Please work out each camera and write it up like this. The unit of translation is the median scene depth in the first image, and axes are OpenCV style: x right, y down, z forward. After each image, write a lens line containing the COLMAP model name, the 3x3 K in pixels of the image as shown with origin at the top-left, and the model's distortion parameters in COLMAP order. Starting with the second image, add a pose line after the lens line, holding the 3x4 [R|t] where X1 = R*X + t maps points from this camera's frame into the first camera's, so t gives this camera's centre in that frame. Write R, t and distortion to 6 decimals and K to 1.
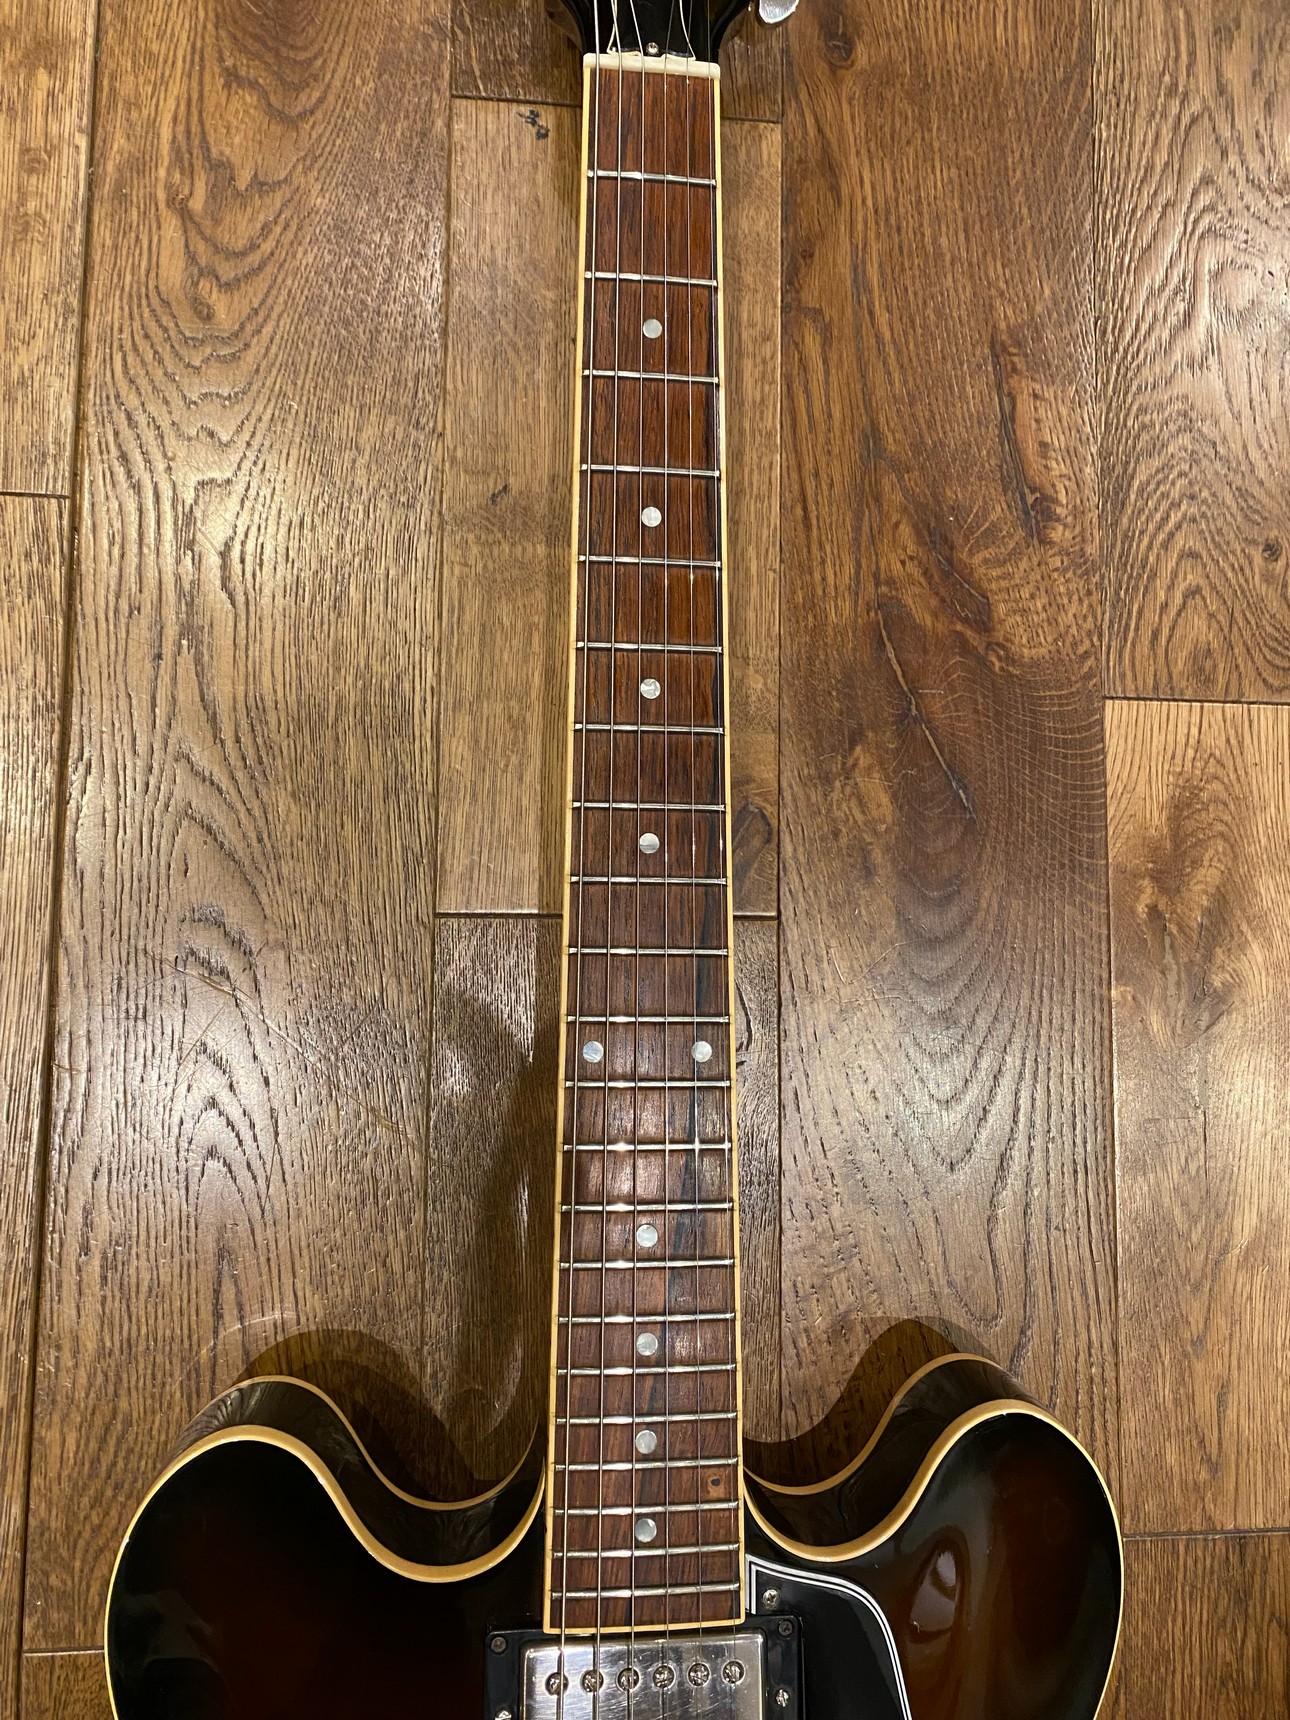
lens RADIAL K [[1339.9, 0, 659.2], [0, 1339.9, 829.9], [0, 0, 1]] dist [0.003883, -0.007241]
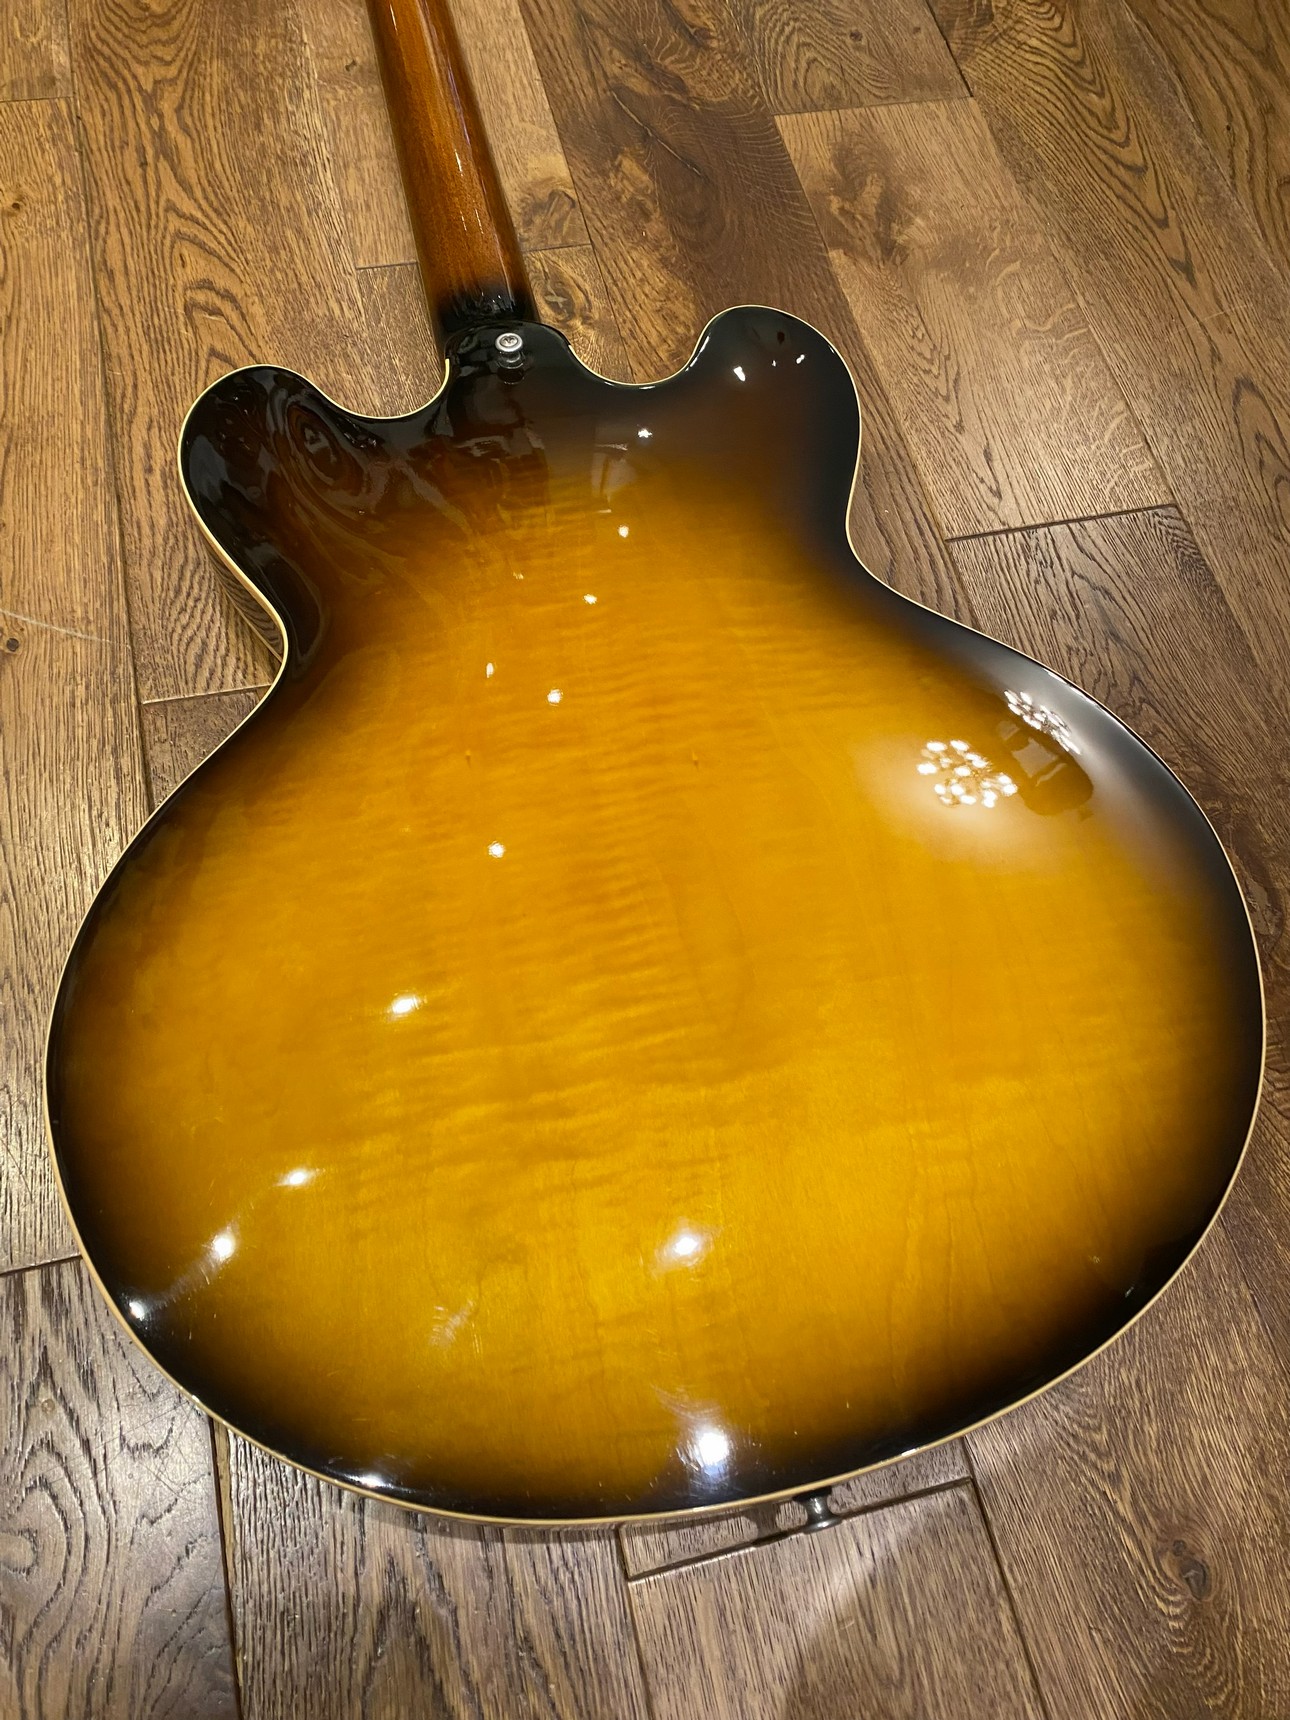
lens RADIAL K [[1339.9, 0, 659.2], [0, 1339.9, 833.0], [0, 0, 1]] dist [0.003883, -0.007241]
pose [[0.968538, -0.236448, 0.077627, -0.105071], [0.248863, 0.919219, -0.305128, 1.132121], [0.000791, 0.314847, 0.949142, -0.185958]]
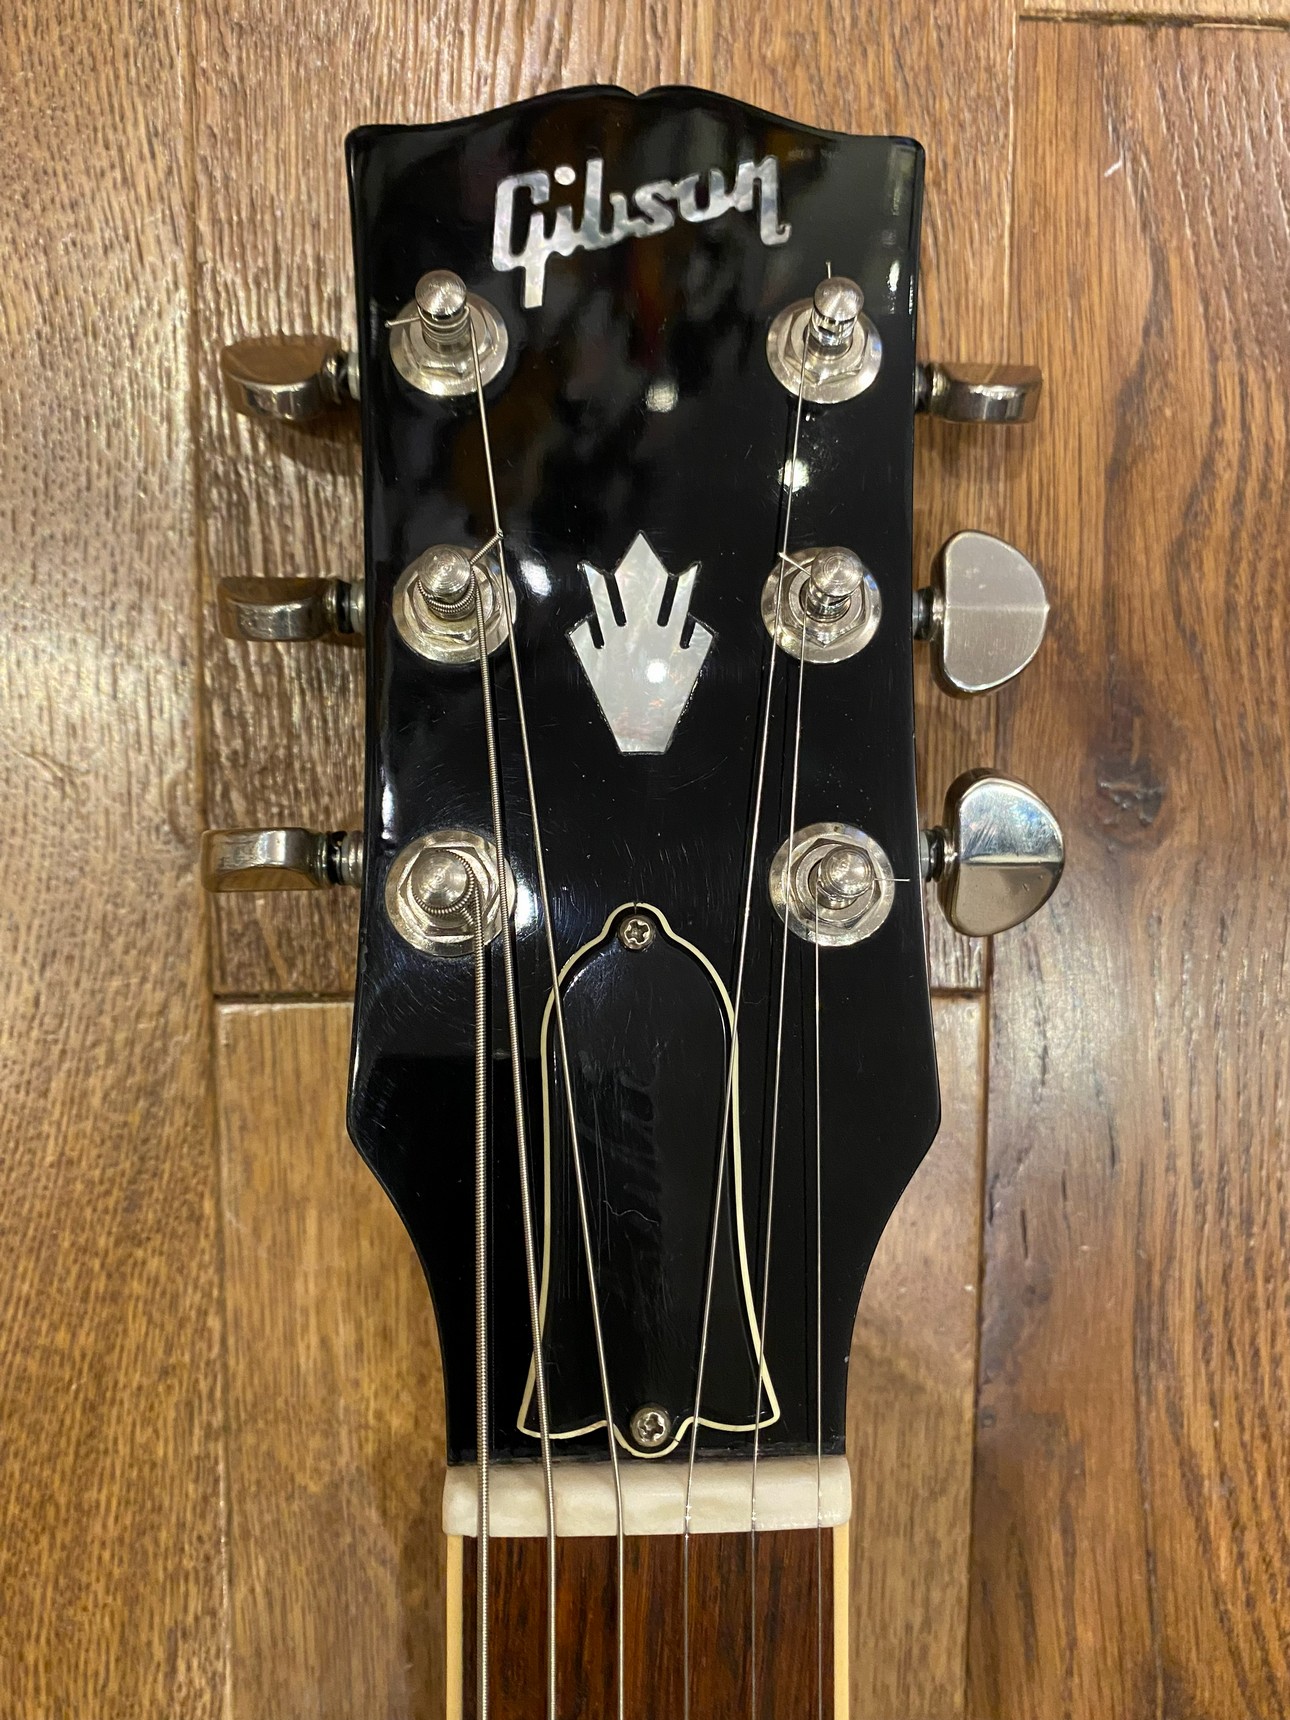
lens RADIAL K [[1339.9, 0, 660.2], [0, 1339.9, 864.7], [0, 0, 1]] dist [0.003883, -0.007241]
pose [[0.997666, 0.001671, -0.068264, 0.017615], [0.011084, 0.982480, 0.186040, -0.690672], [0.067378, -0.186362, 0.980168, 0.616949]]
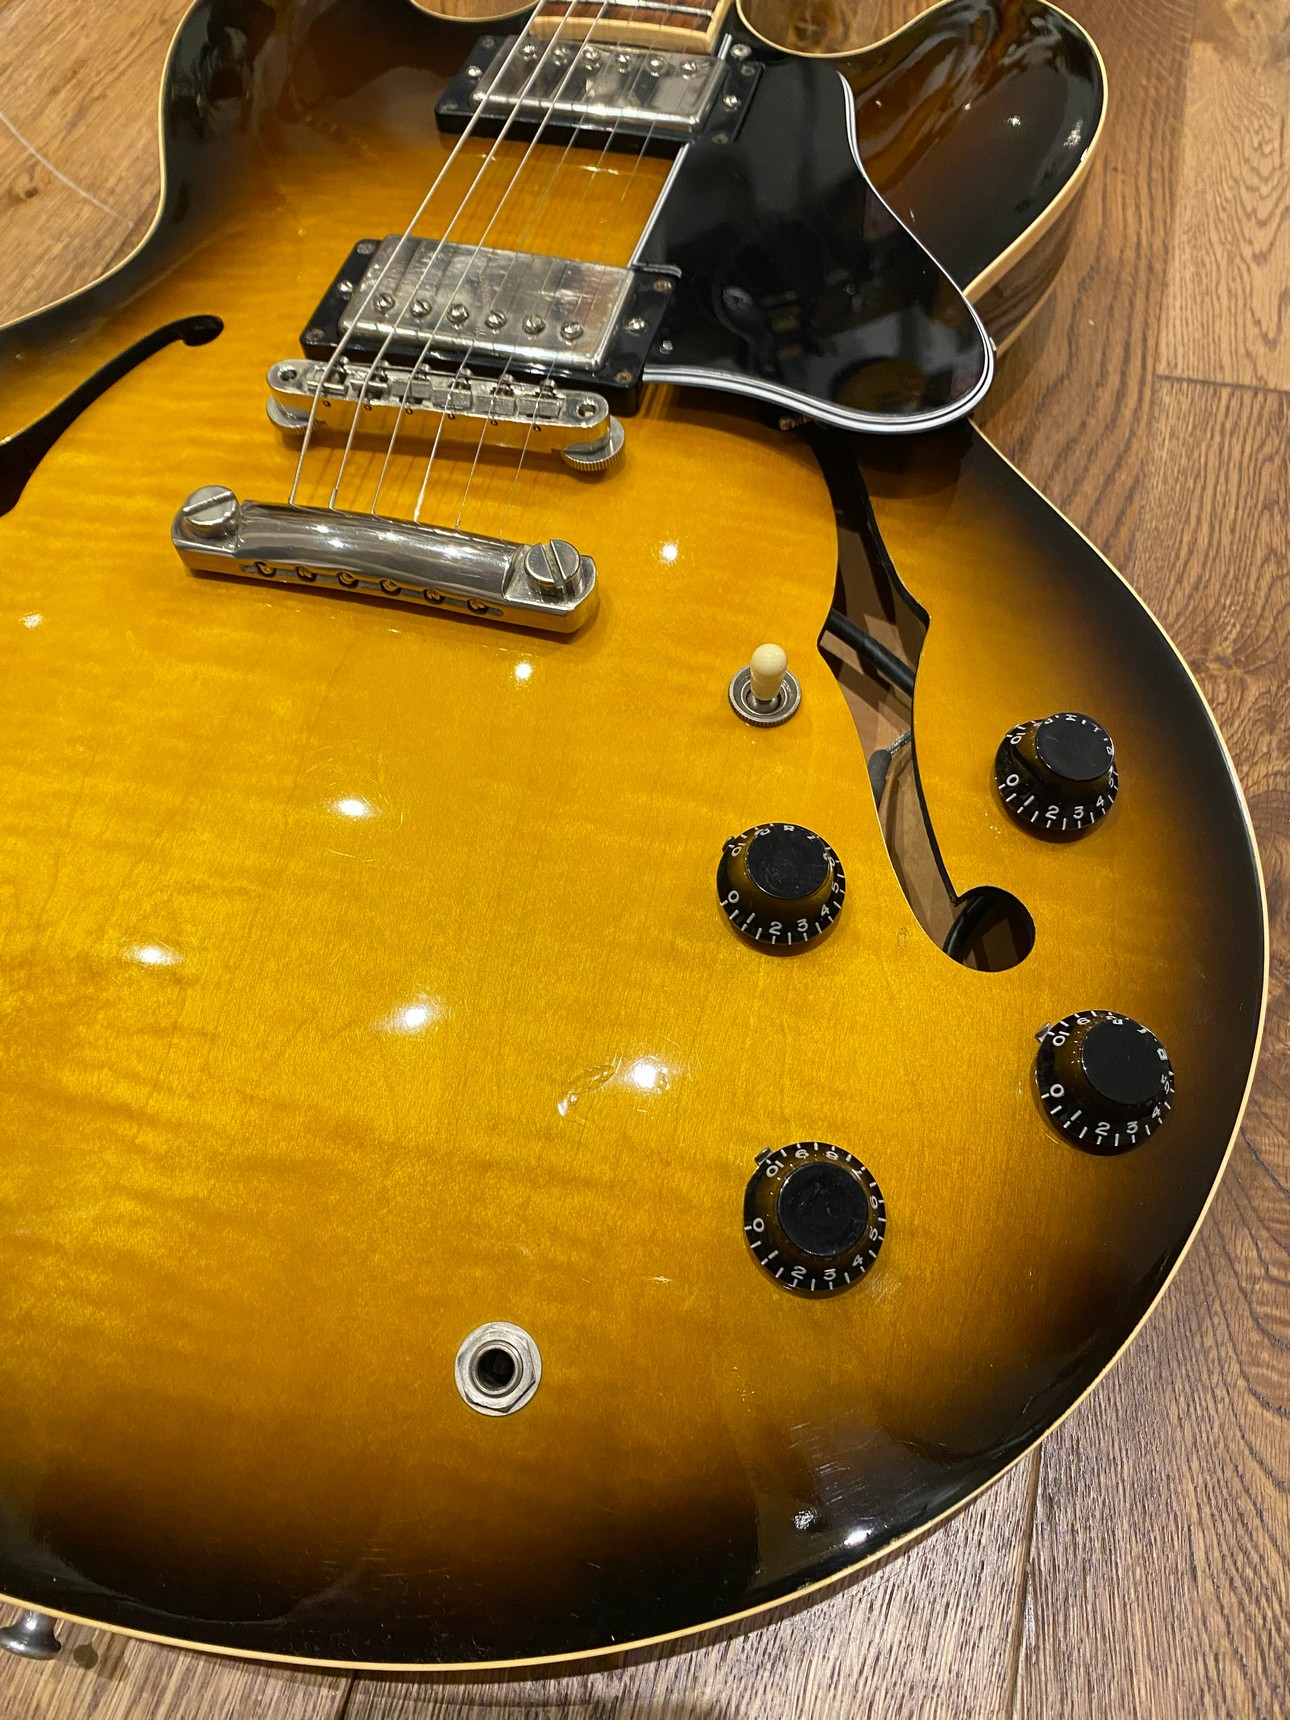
lens RADIAL K [[1339.9, 0, 649.7], [0, 1339.9, 850.4], [0, 0, 1]] dist [0.003883, -0.007241]
pose [[0.954816, 0.129713, -0.267398, 0.301832], [-0.231441, 0.888966, -0.395189, 1.249401], [0.186446, 0.439220, 0.878820, 0.273972]]
